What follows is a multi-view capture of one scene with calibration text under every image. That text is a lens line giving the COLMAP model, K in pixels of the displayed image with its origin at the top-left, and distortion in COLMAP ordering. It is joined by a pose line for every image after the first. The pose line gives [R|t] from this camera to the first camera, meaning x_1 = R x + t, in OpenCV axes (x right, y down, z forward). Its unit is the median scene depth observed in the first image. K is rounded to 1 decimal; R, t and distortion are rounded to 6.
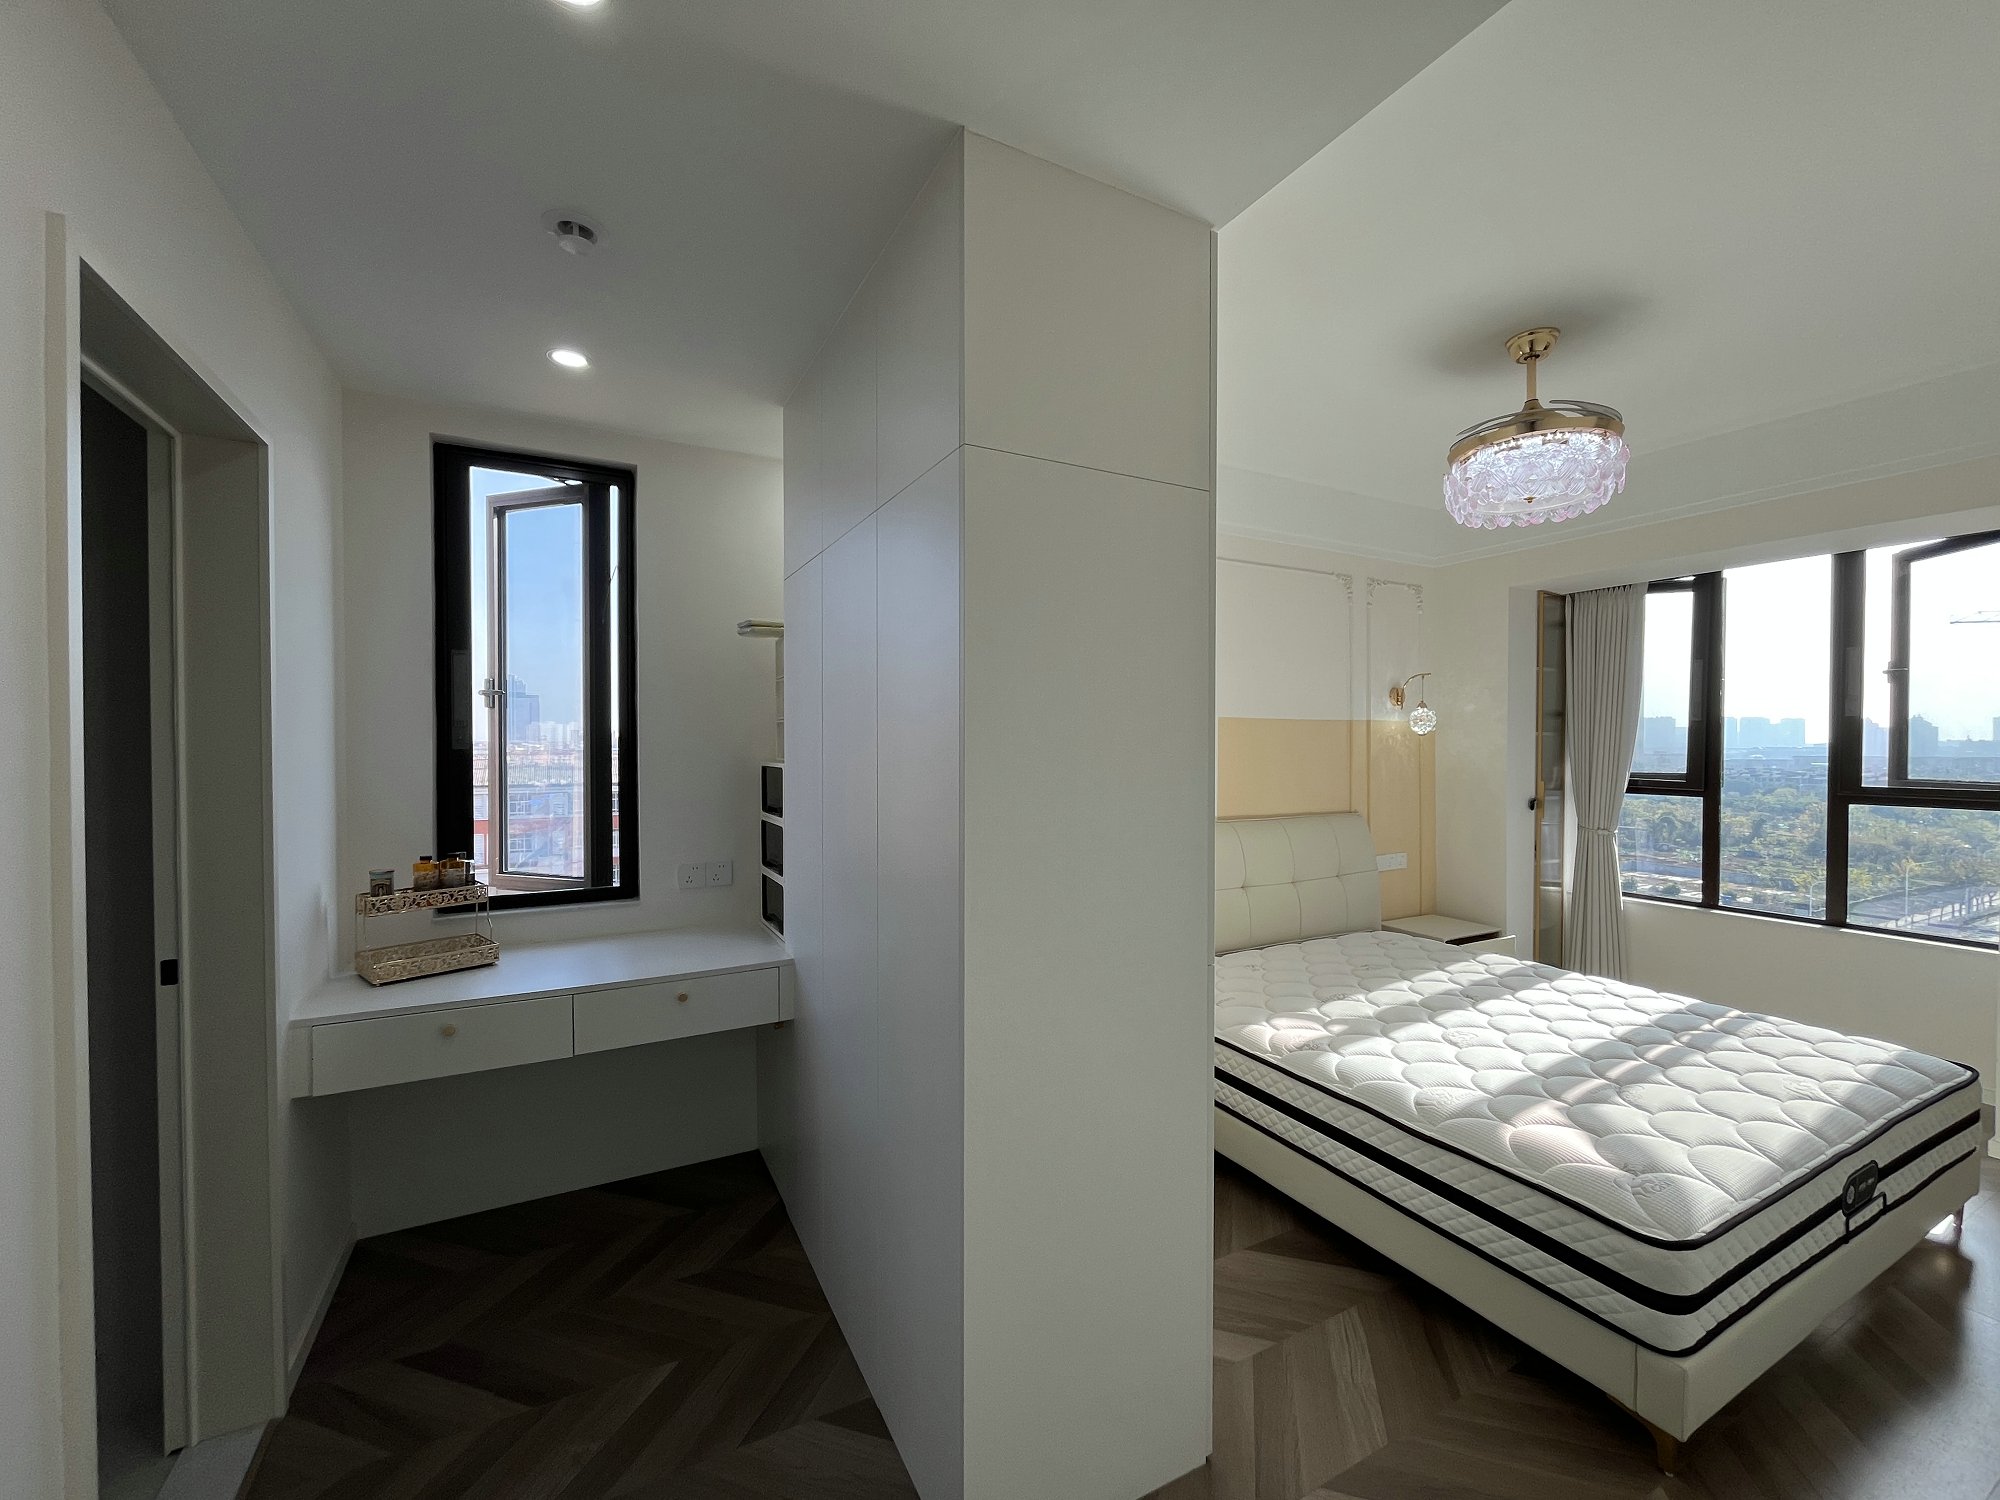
lens RADIAL K [[804.8, 0, 990.3], [0, 804.8, 754.5], [0, 0, 1]] dist [-0.001585, -0.000150]
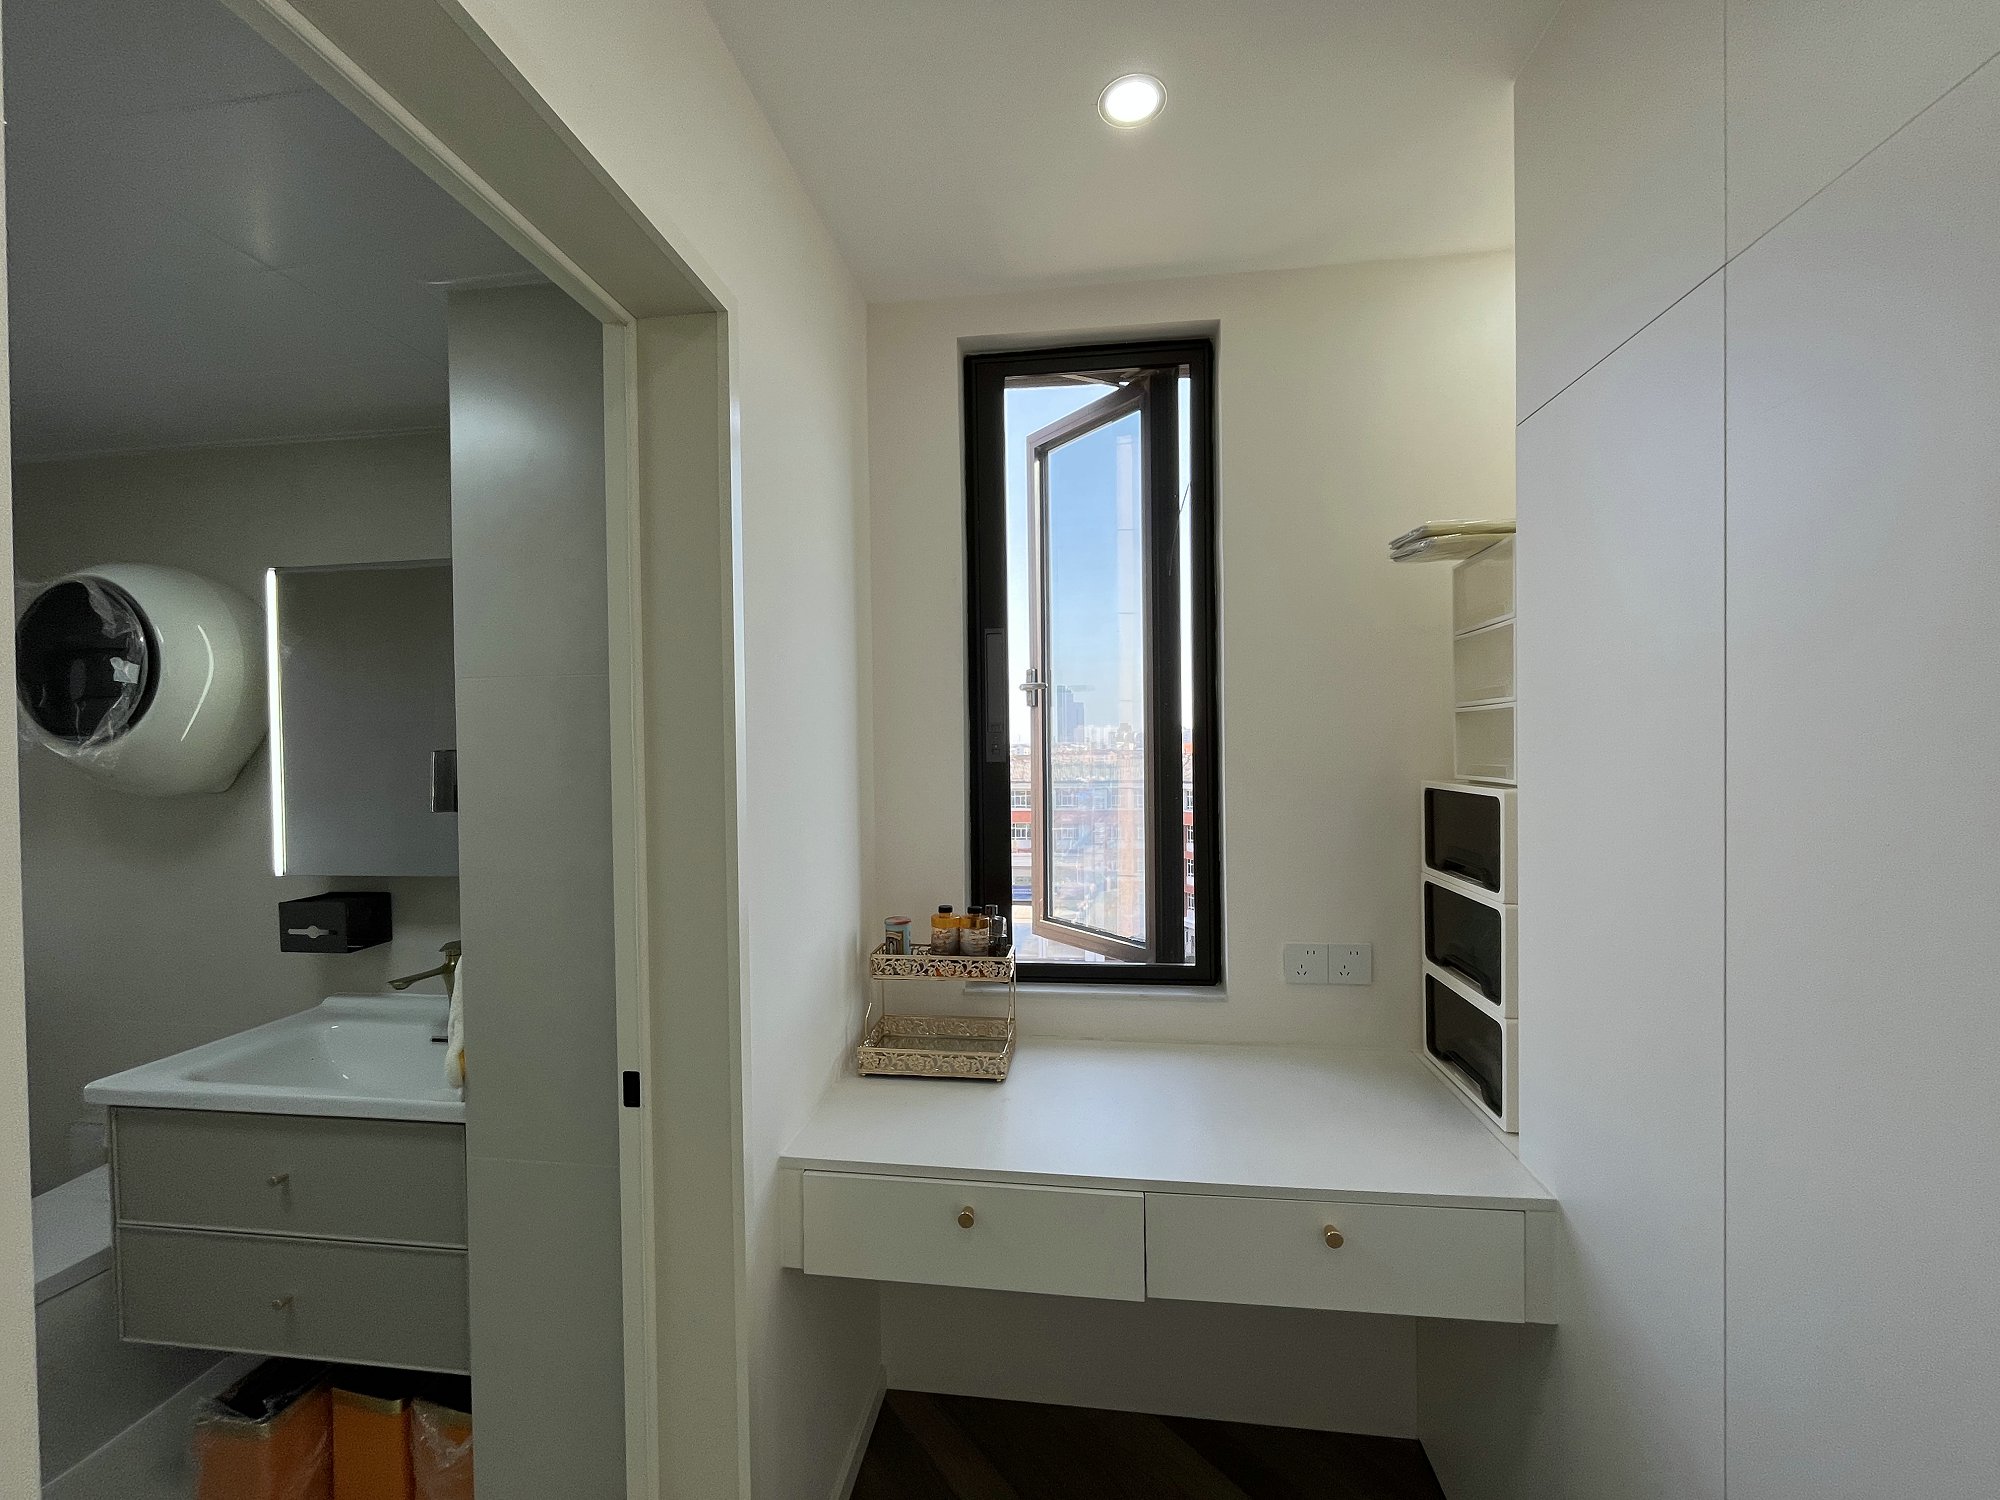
lens RADIAL K [[814.7, 0, 996.3], [0, 814.7, 757.7], [0, 0, 1]] dist [-0.002275, -0.000323]
pose [[0.815085, -0.002255, -0.579337, -0.209411], [0.005100, 0.999982, 0.003283, -0.012053], [0.579319, -0.005631, 0.815081, 0.365008]]
